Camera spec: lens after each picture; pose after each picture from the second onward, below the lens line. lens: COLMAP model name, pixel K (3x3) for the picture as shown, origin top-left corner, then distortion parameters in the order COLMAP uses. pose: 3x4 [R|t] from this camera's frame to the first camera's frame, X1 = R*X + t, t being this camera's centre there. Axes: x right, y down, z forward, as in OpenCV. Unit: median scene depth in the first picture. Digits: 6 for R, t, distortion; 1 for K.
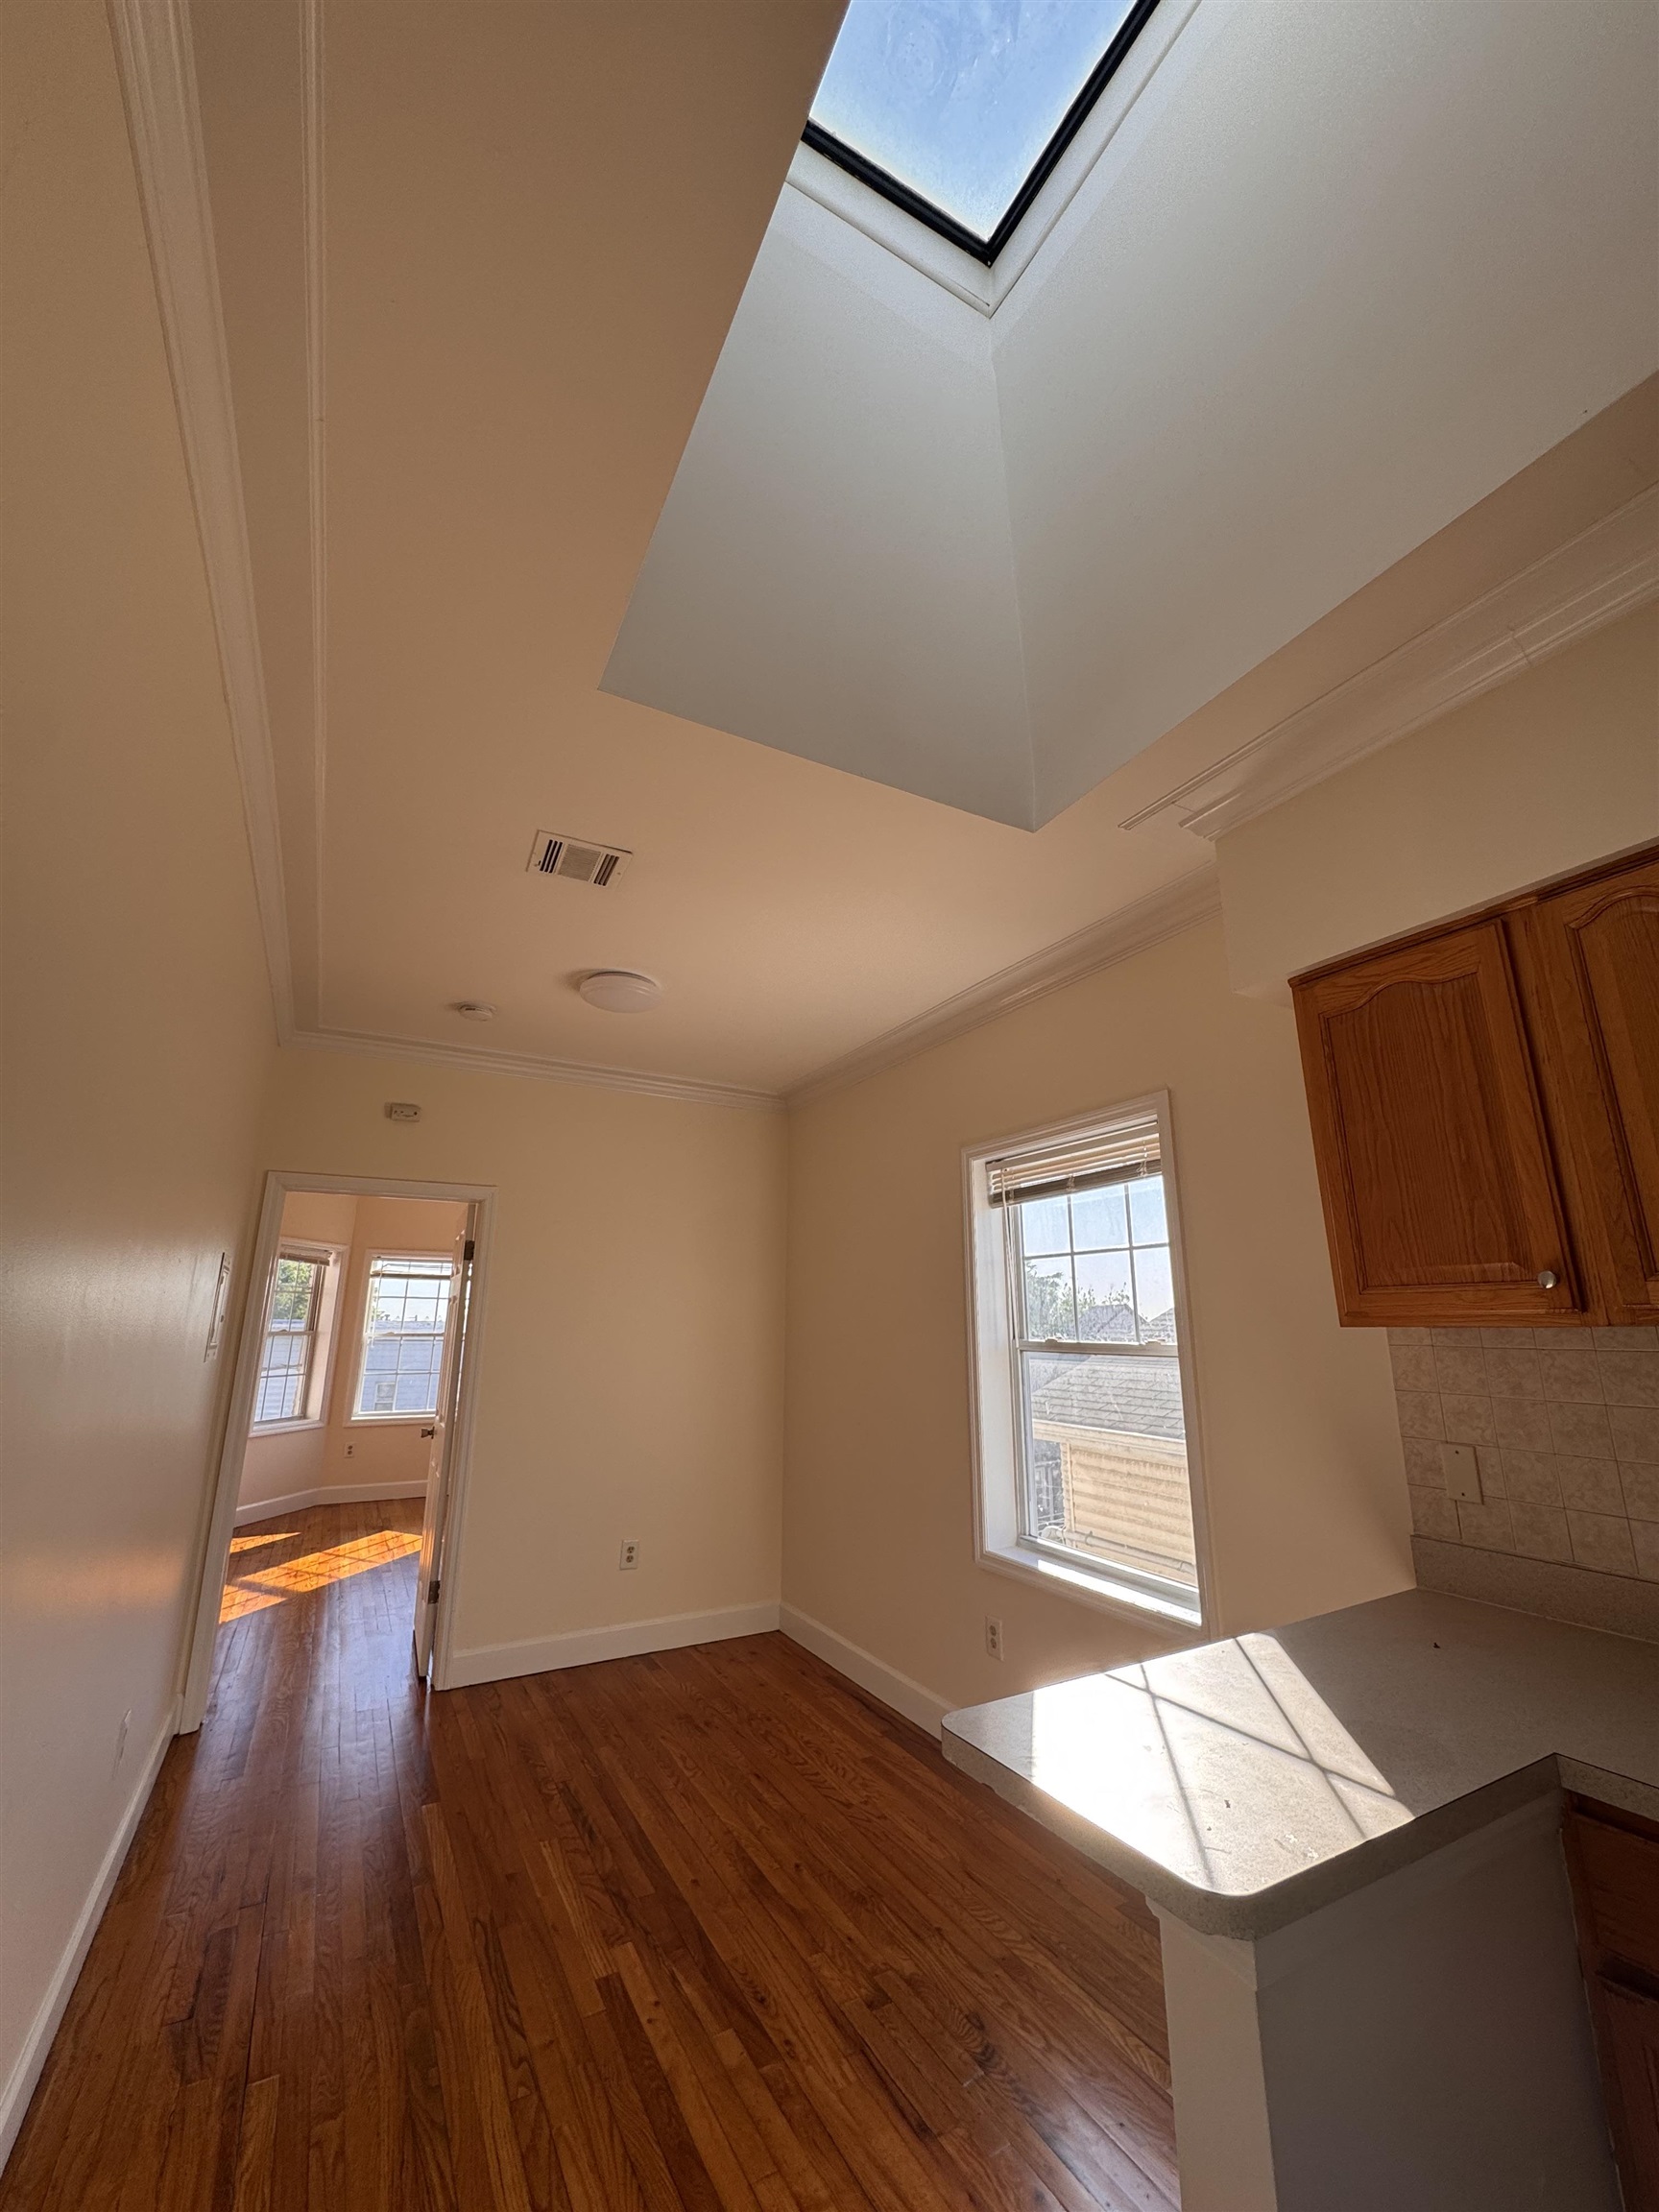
lens RADIAL K [[878.8, 0, 832.3], [0, 878.8, 1103.9], [0, 0, 1]] dist [-0.004557, 0.000320]
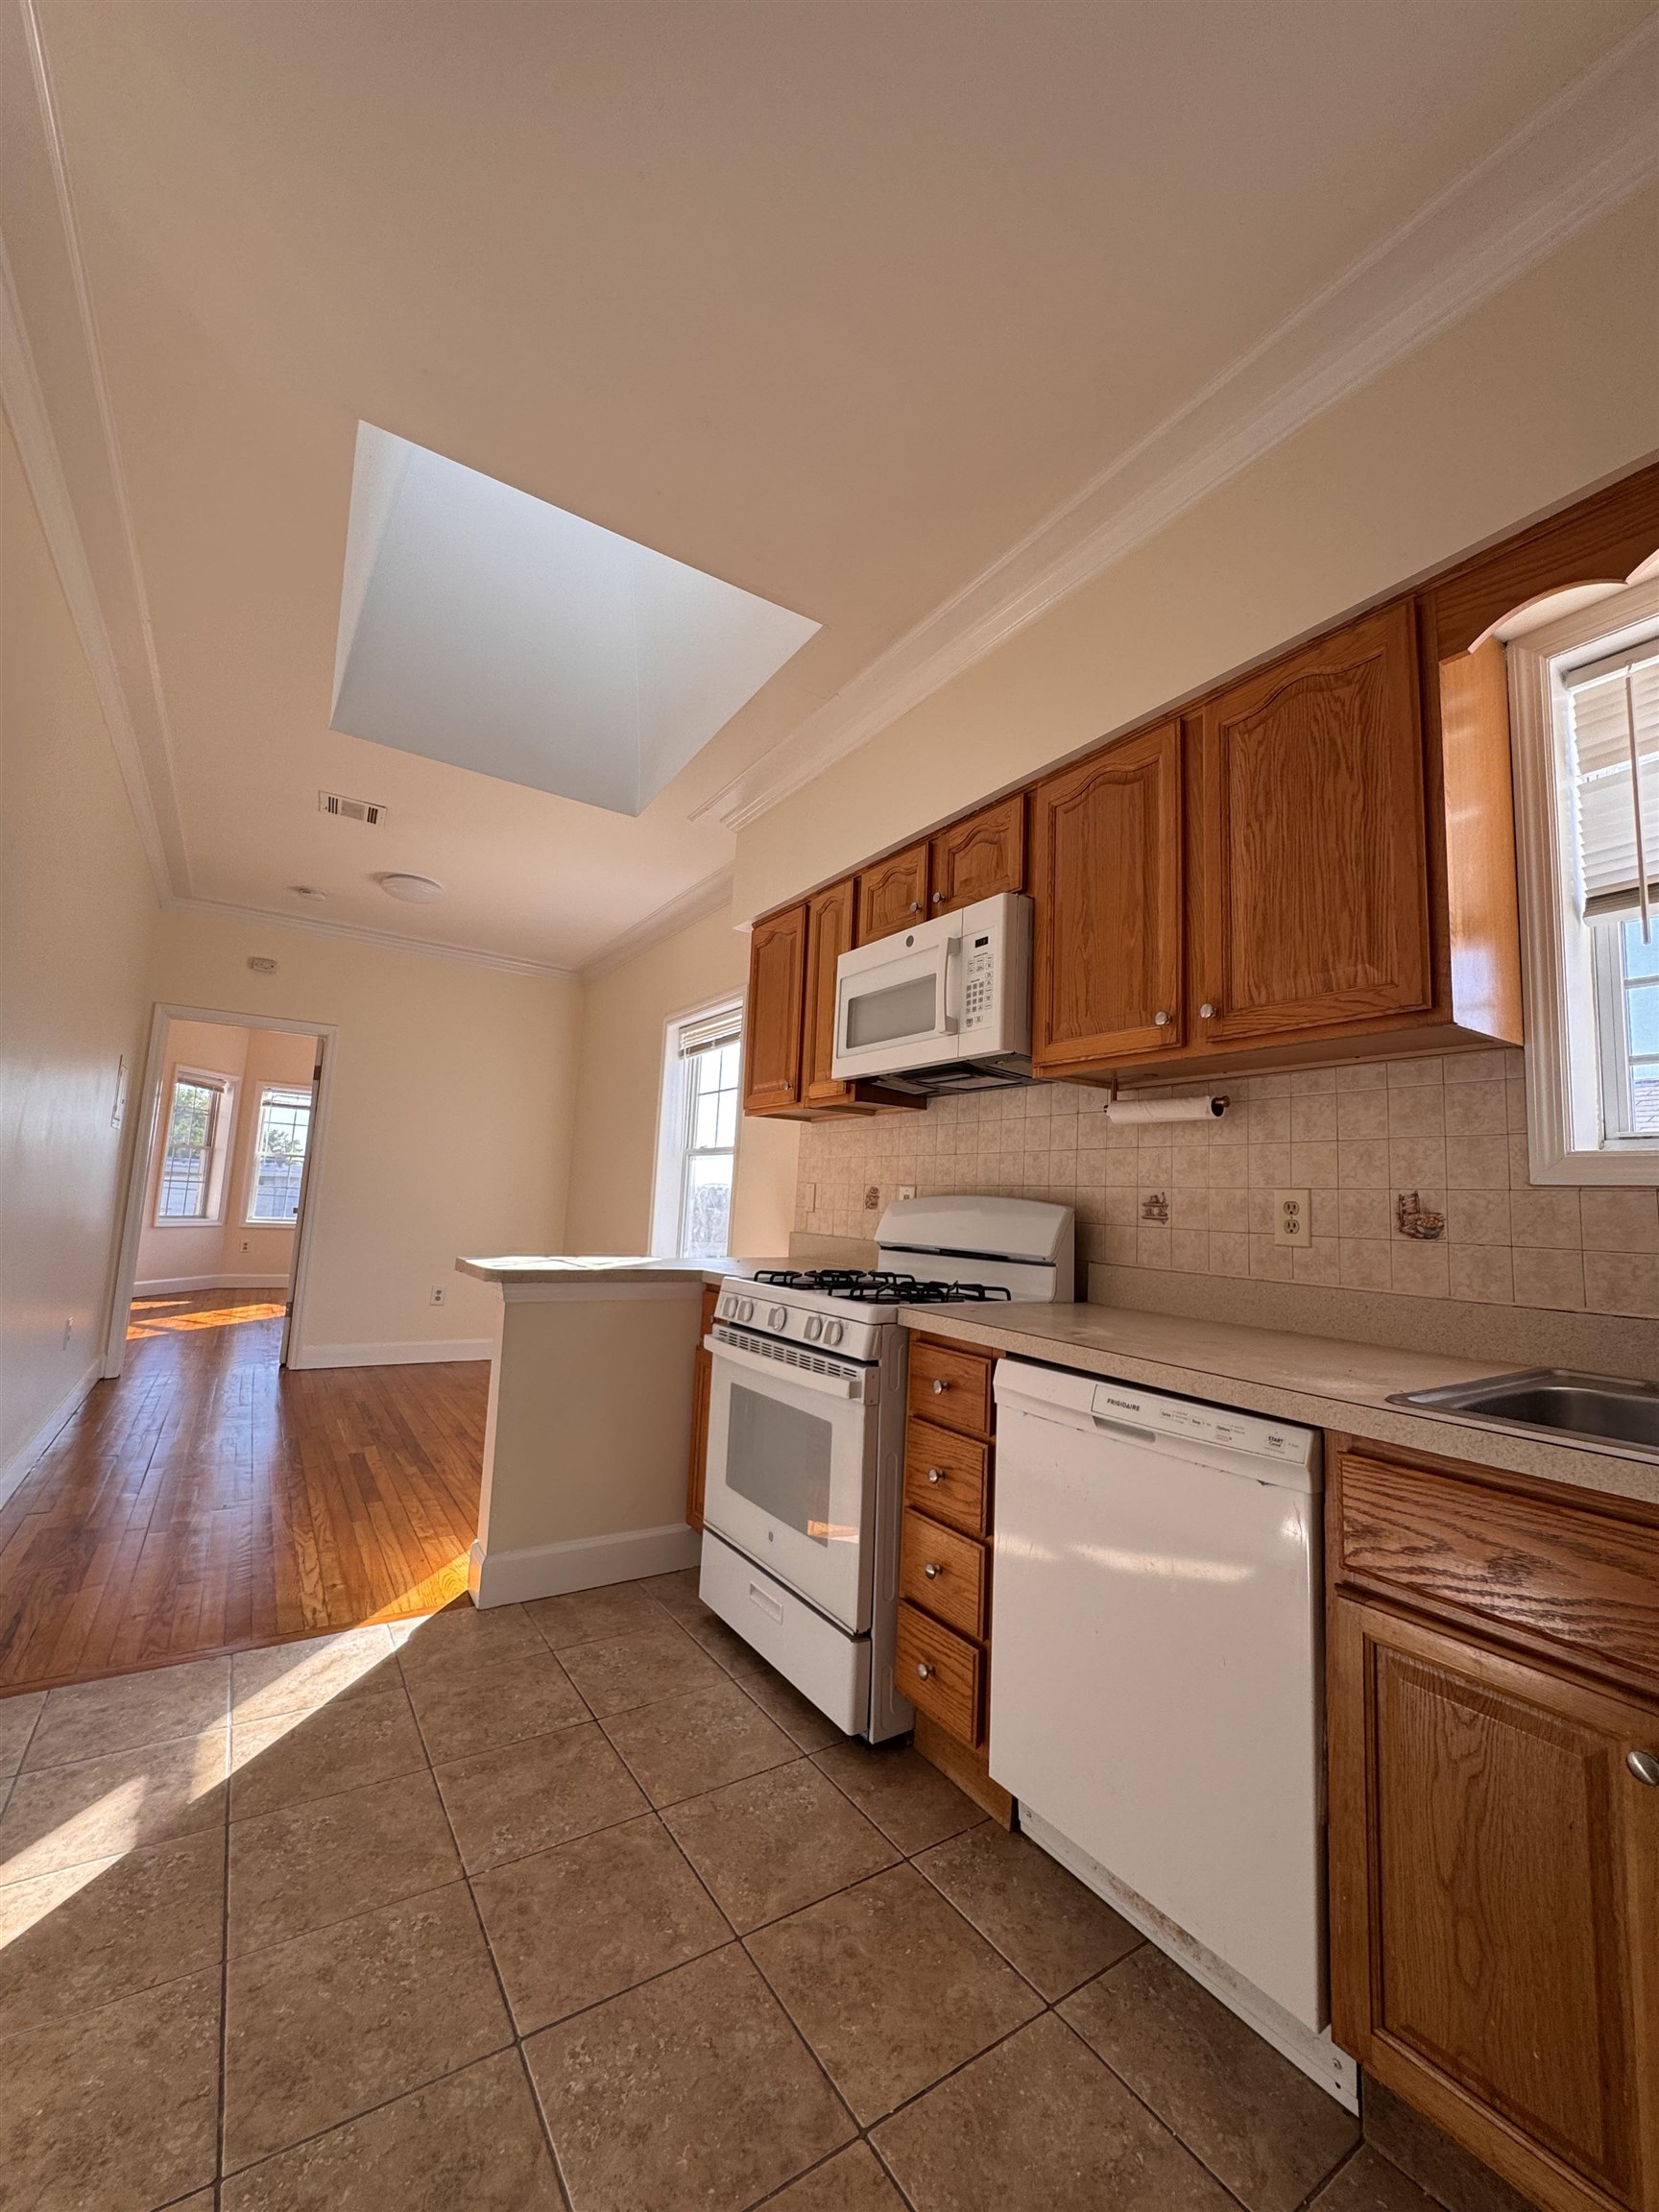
lens RADIAL K [[886.1, 0, 832.7], [0, 886.1, 1103.3], [0, 0, 1]] dist [-0.007028, 0.001655]
pose [[0.996070, 0.054922, 0.069484, 0.411139], [-0.063849, 0.988980, 0.133571, -0.024704], [-0.061382, -0.137483, 0.988600, -0.569728]]
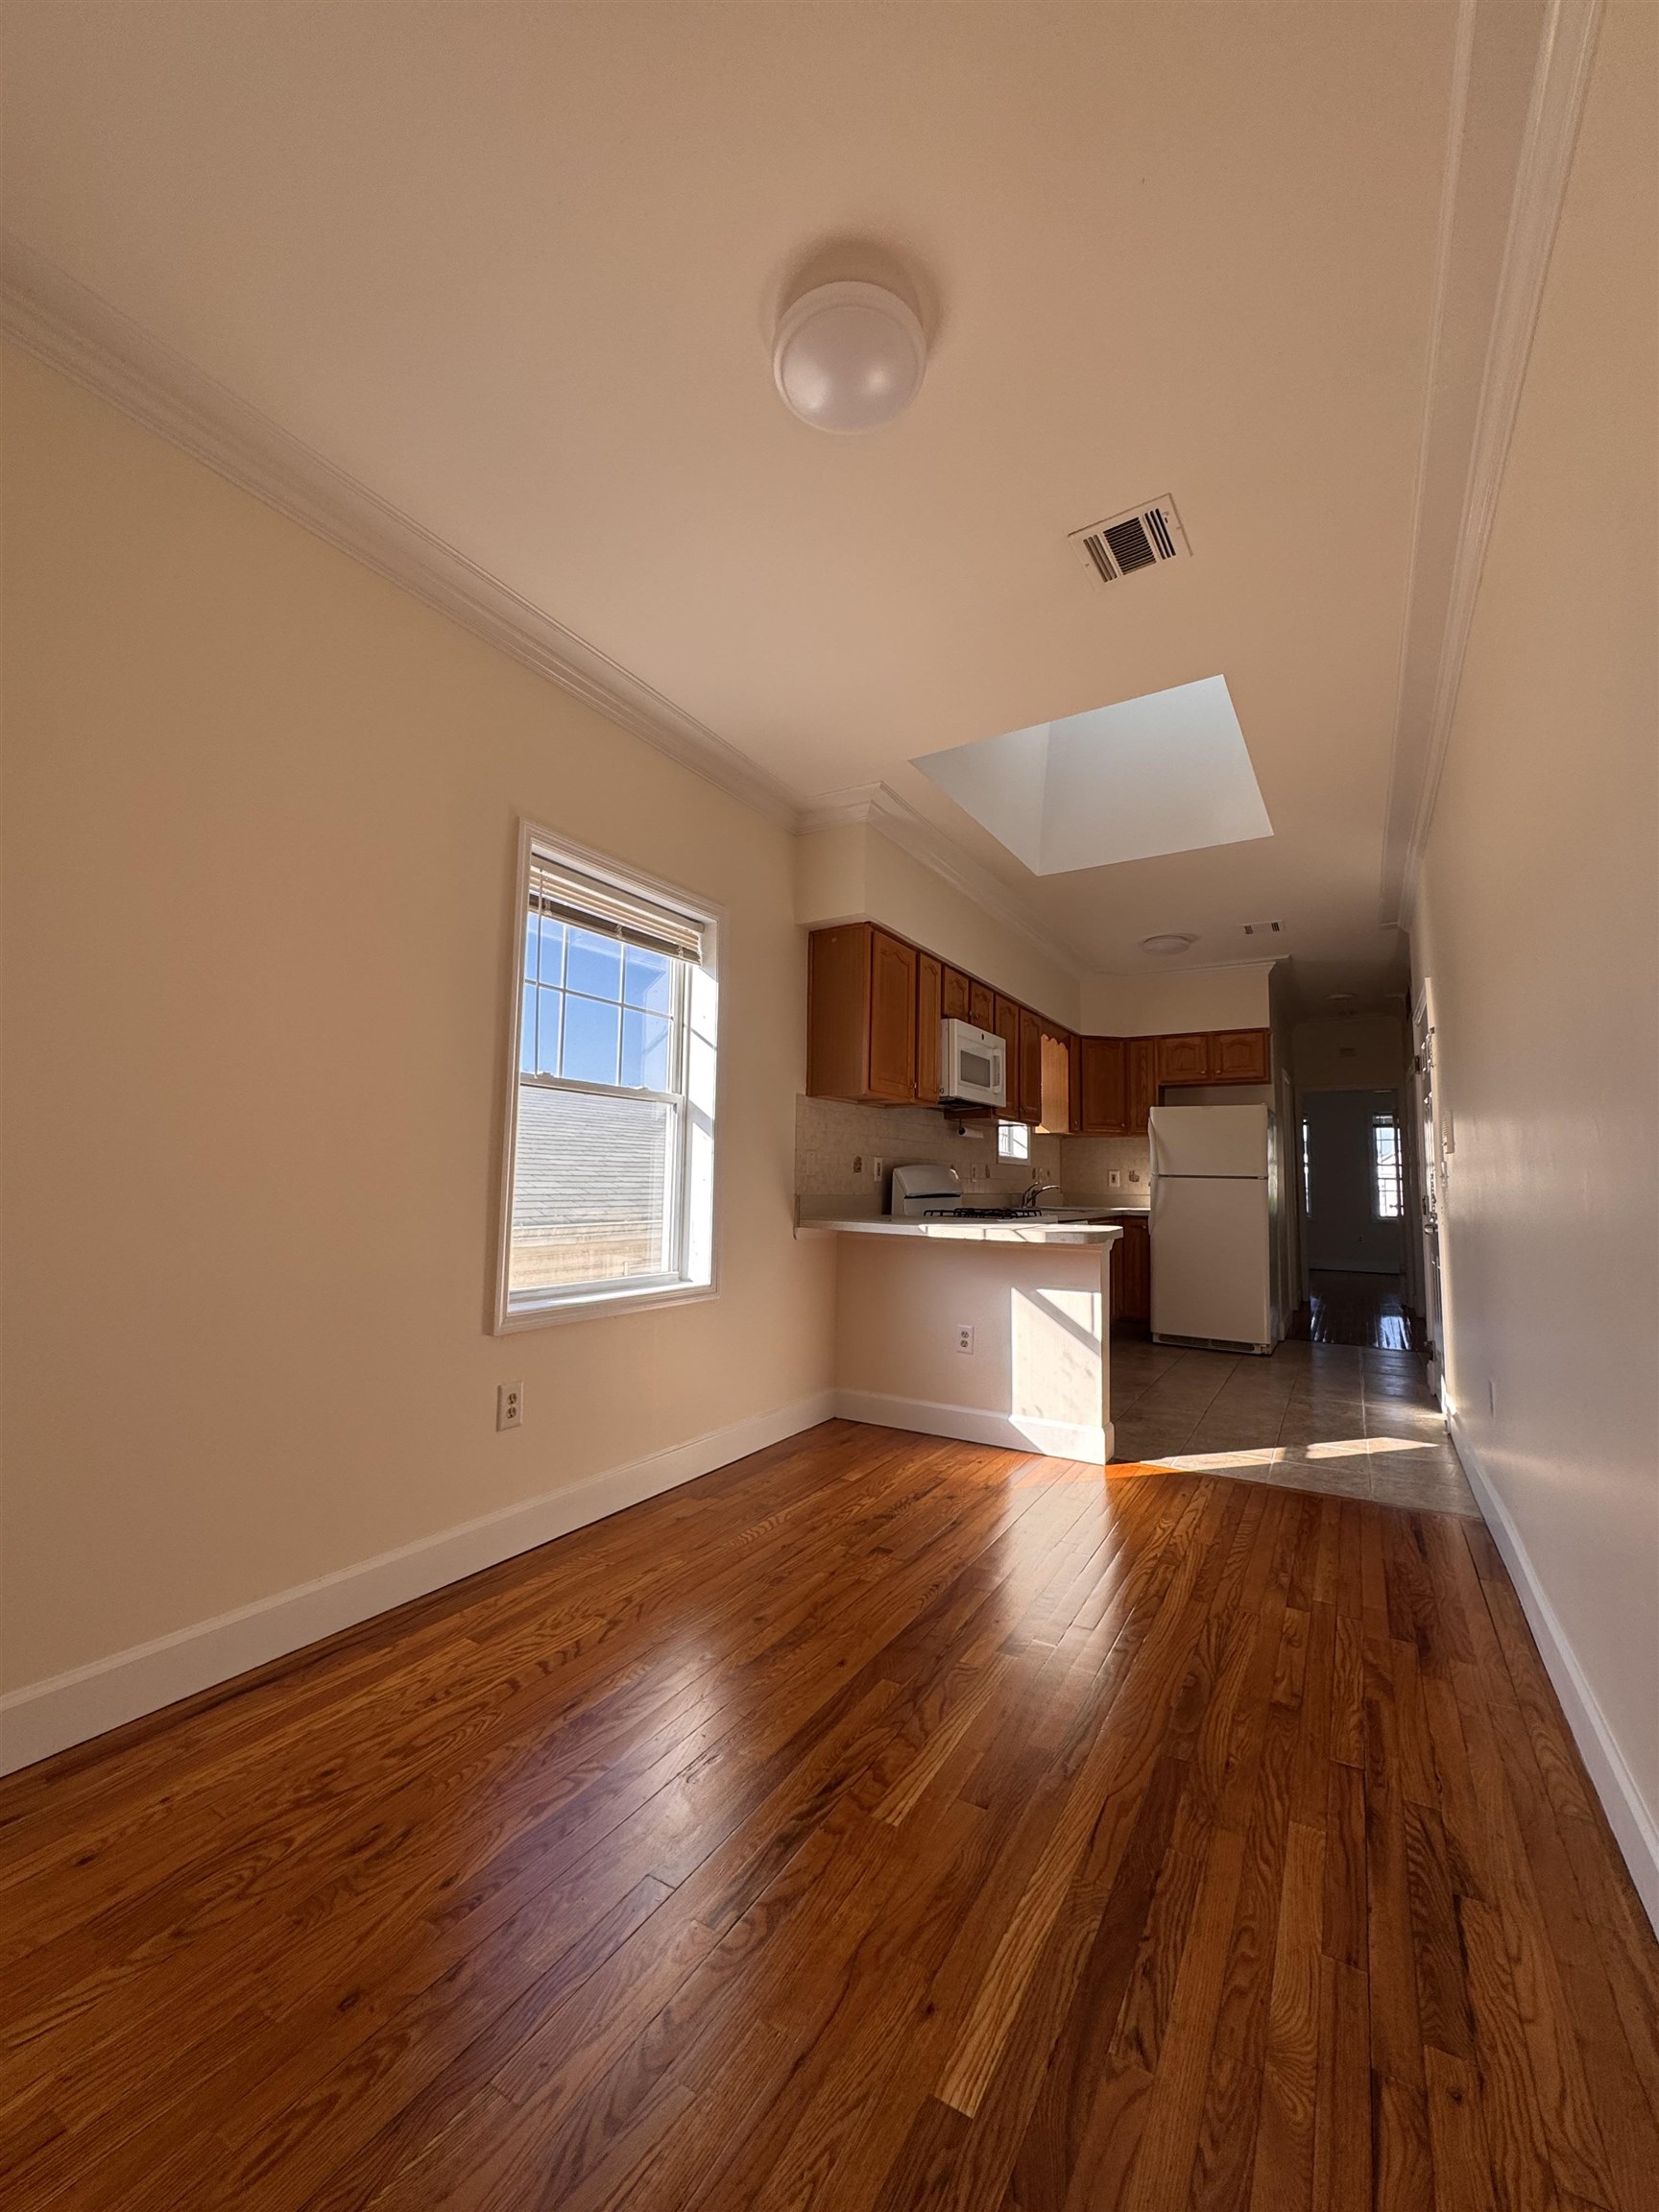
lens RADIAL K [[884.8, 0, 831.6], [0, 884.8, 1103.0], [0, 0, 1]] dist [-0.005628, 0.001148]
pose [[-0.509585, 0.067966, 0.857732, -0.774542], [-0.227126, 0.950891, -0.210286, 0.478578], [-0.829902, -0.301972, -0.469122, 1.333182]]
